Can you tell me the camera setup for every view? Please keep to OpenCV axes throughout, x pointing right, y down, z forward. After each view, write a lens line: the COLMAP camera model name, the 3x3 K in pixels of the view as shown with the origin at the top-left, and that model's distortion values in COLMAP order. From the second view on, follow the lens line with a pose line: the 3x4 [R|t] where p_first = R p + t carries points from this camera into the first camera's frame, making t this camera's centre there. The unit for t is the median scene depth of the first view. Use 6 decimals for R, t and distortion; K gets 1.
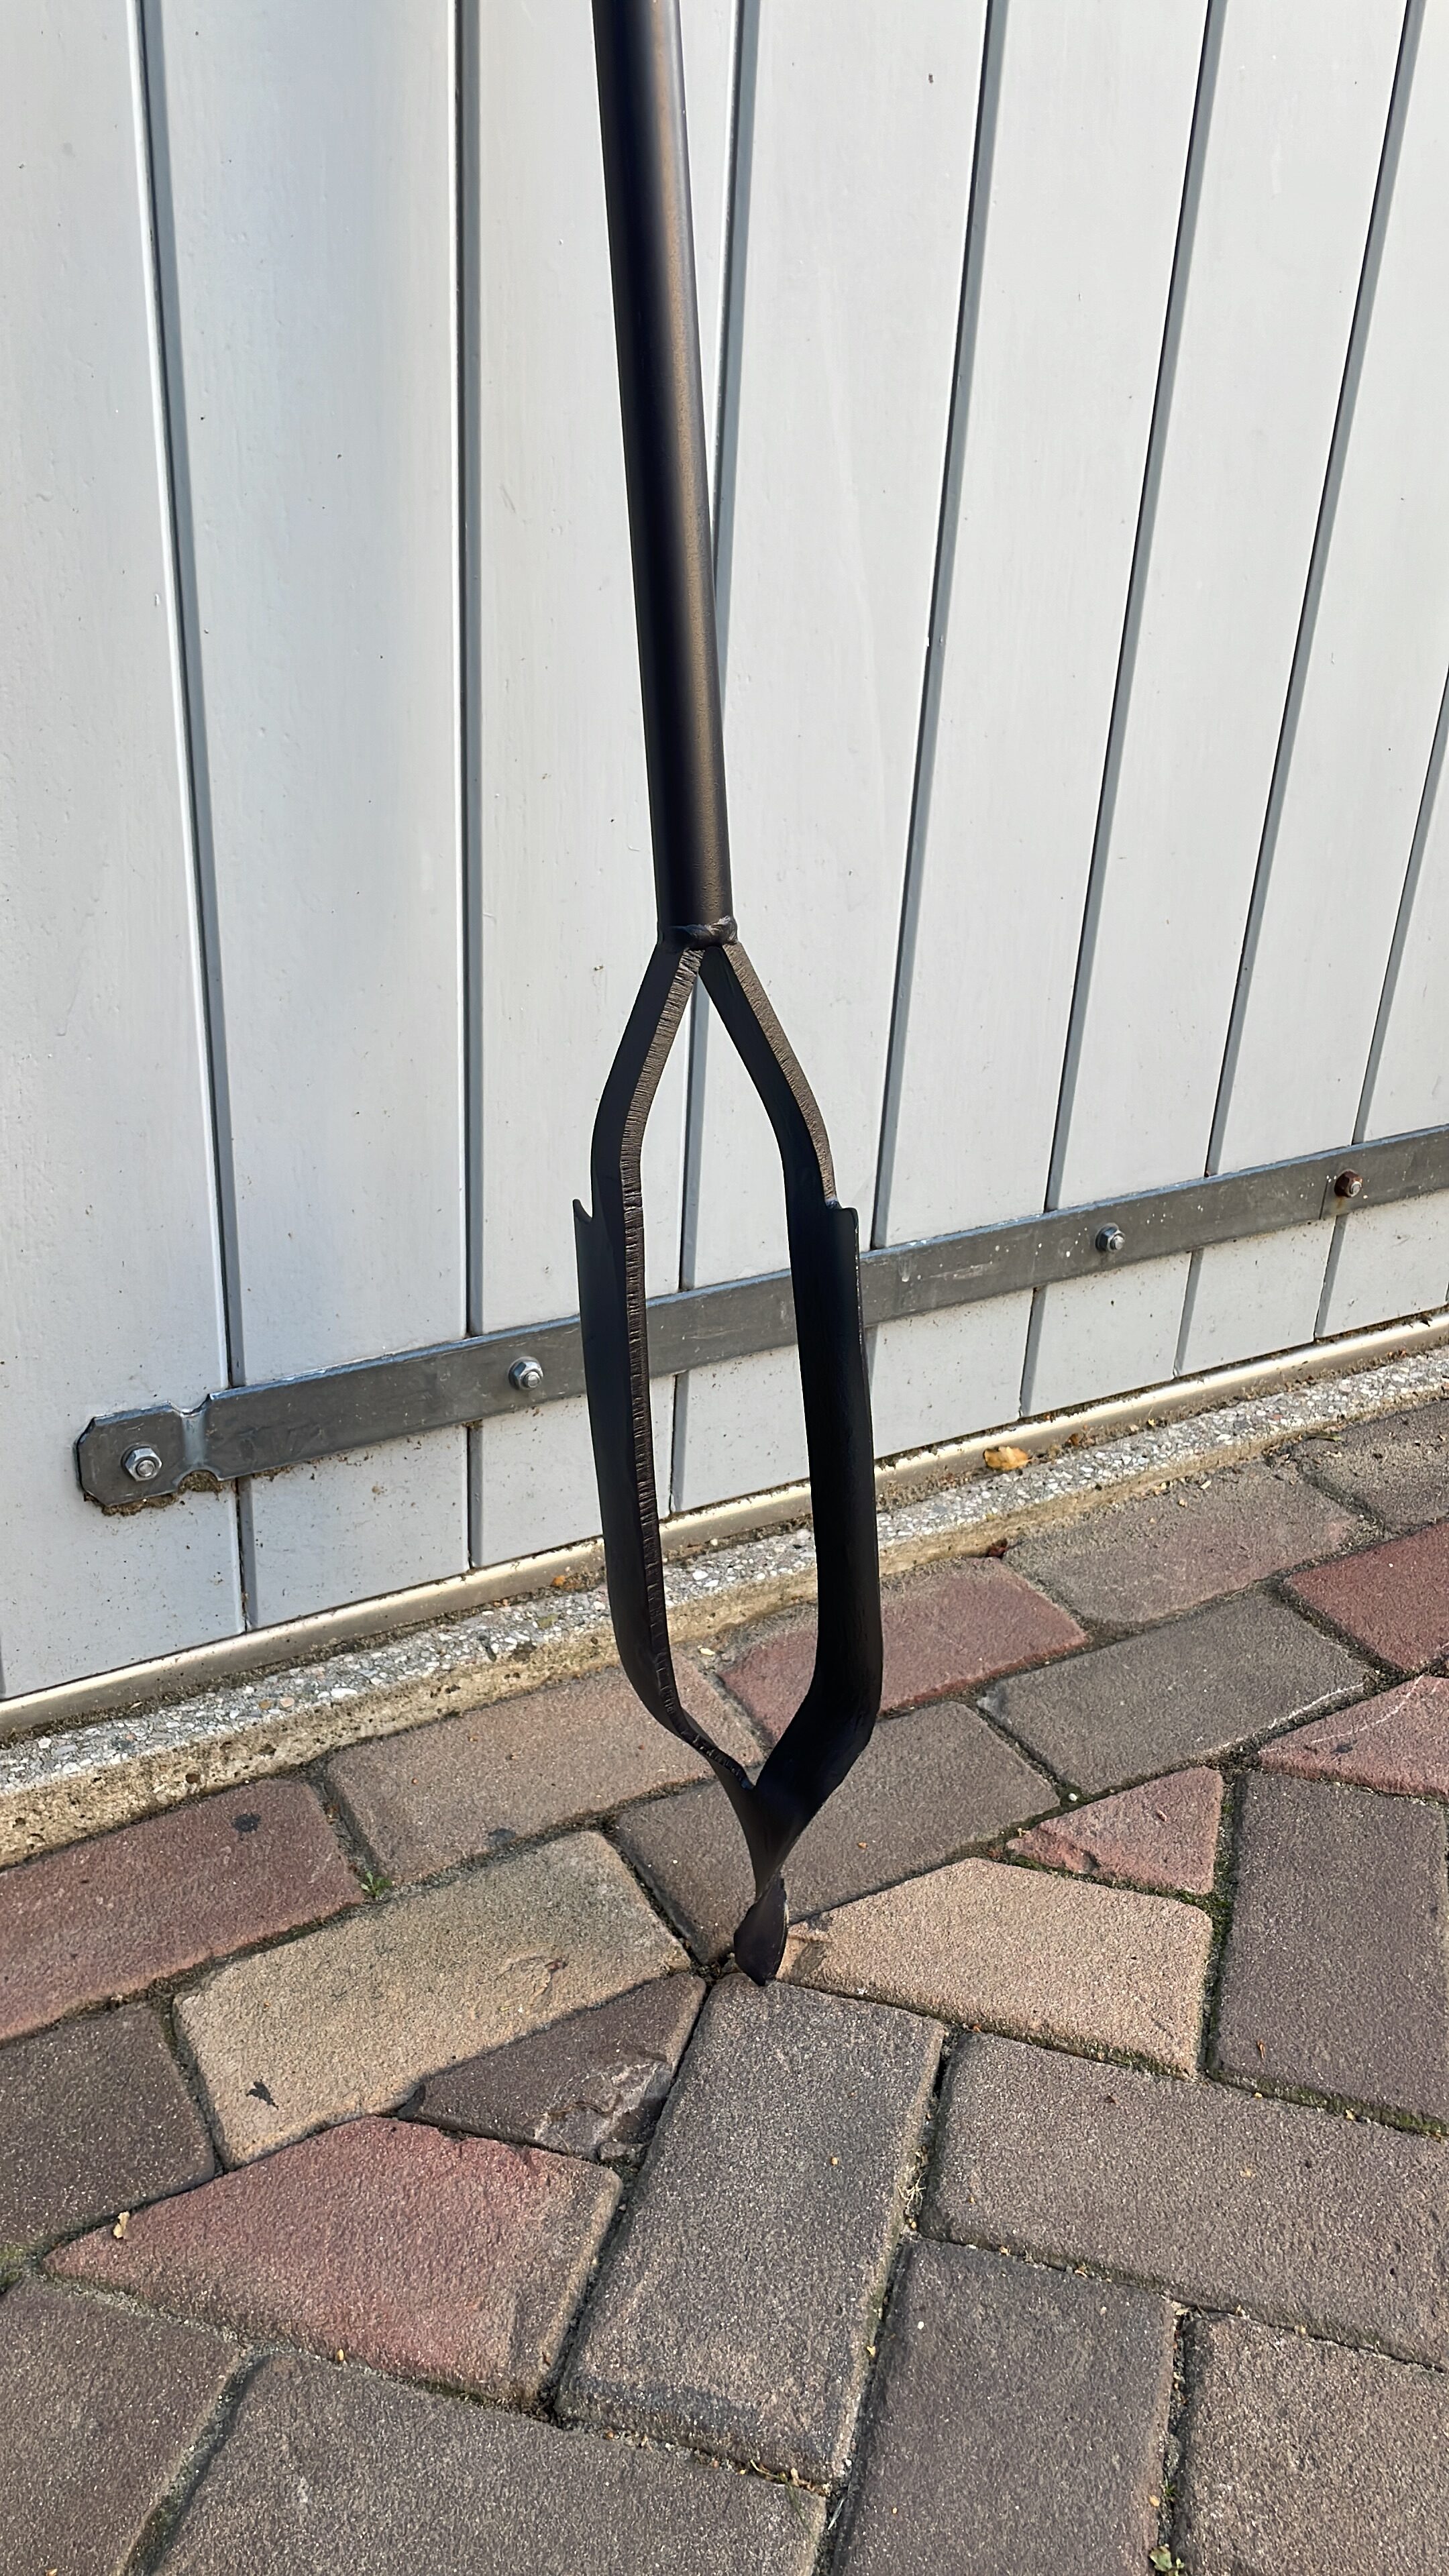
lens RADIAL K [[2094.1, 0, 717.8], [0, 2094.1, 1253.0], [0, 0, 1]] dist [0.114085, -0.171116]
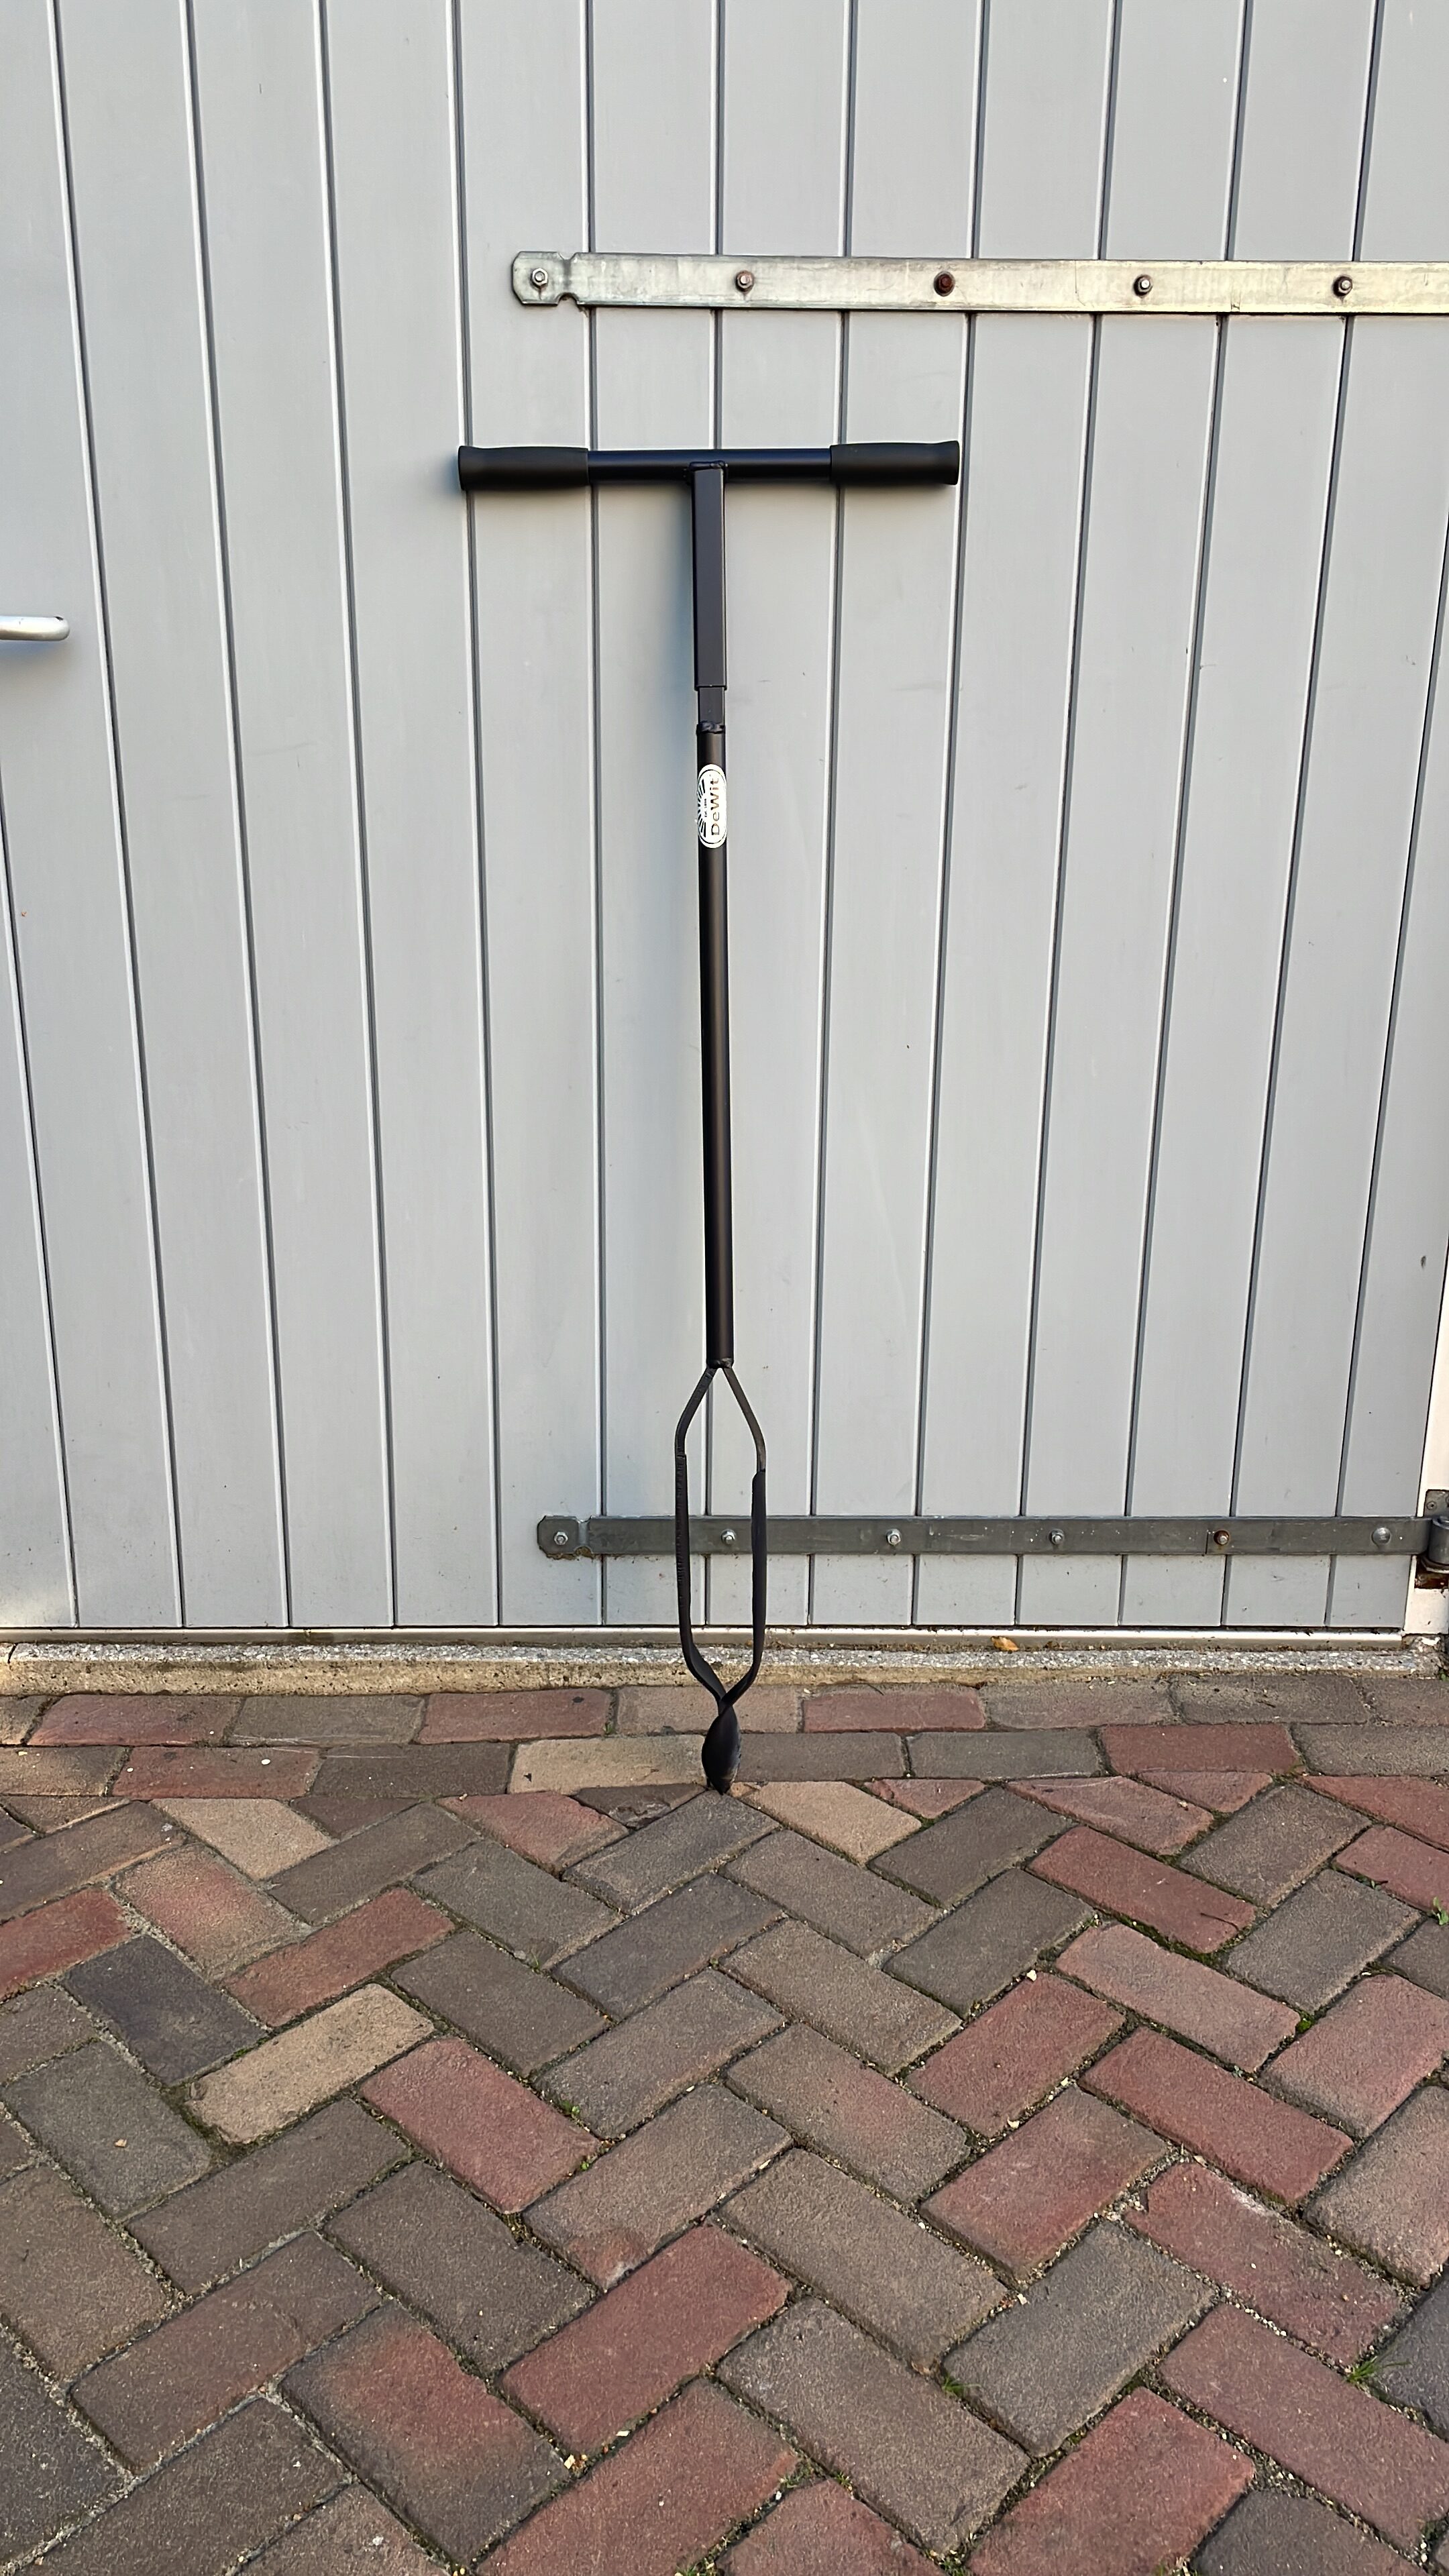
lens RADIAL K [[2094.1, 0, 717.8], [0, 2094.1, 1253.0], [0, 0, 1]] dist [0.114085, -0.171116]
pose [[0.878048, 0.117075, -0.464032, 0.886792], [-0.182871, 0.978114, -0.099255, -0.014891], [0.442256, 0.172009, 0.880240, -1.021921]]
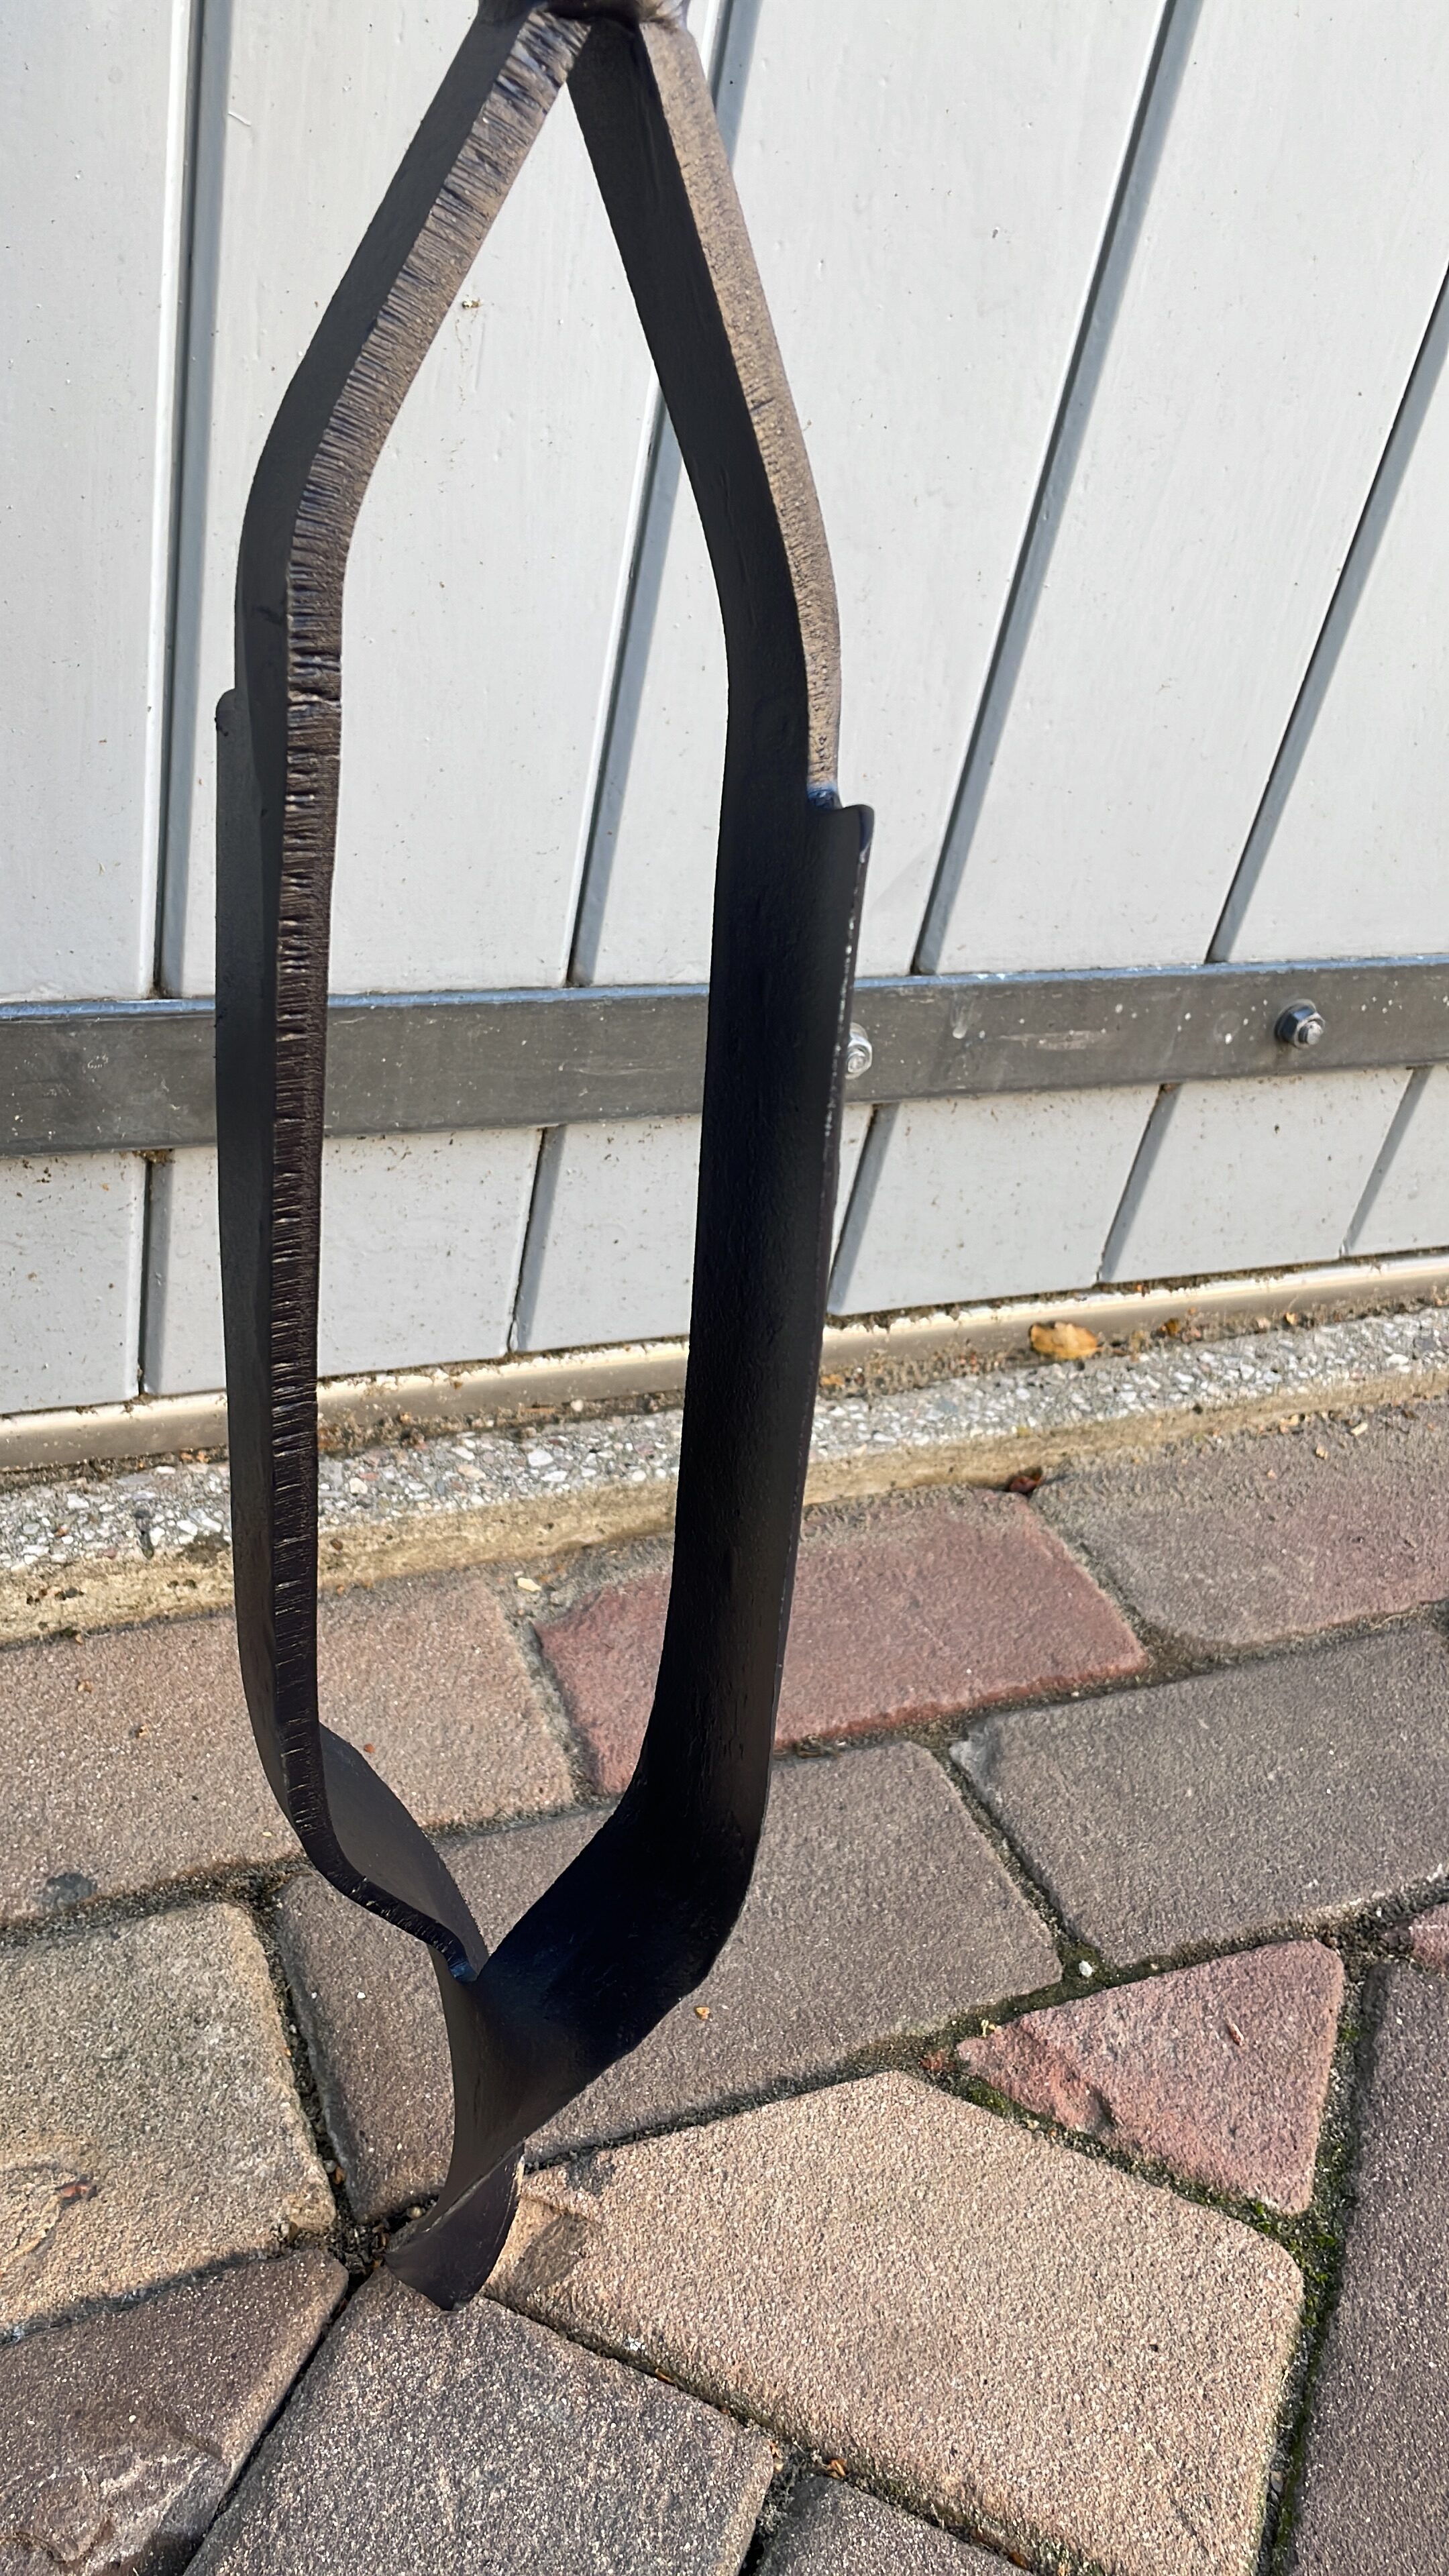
lens RADIAL K [[2076.2, 0, 734.1], [0, 2076.2, 1260.4], [0, 0, 1]] dist [0.099644, -0.141783]
pose [[0.986050, 0.166449, 0.000015, 0.039861], [-0.165202, 0.978655, 0.122243, 0.014853], [0.020333, -0.120541, 0.992500, 0.433311]]
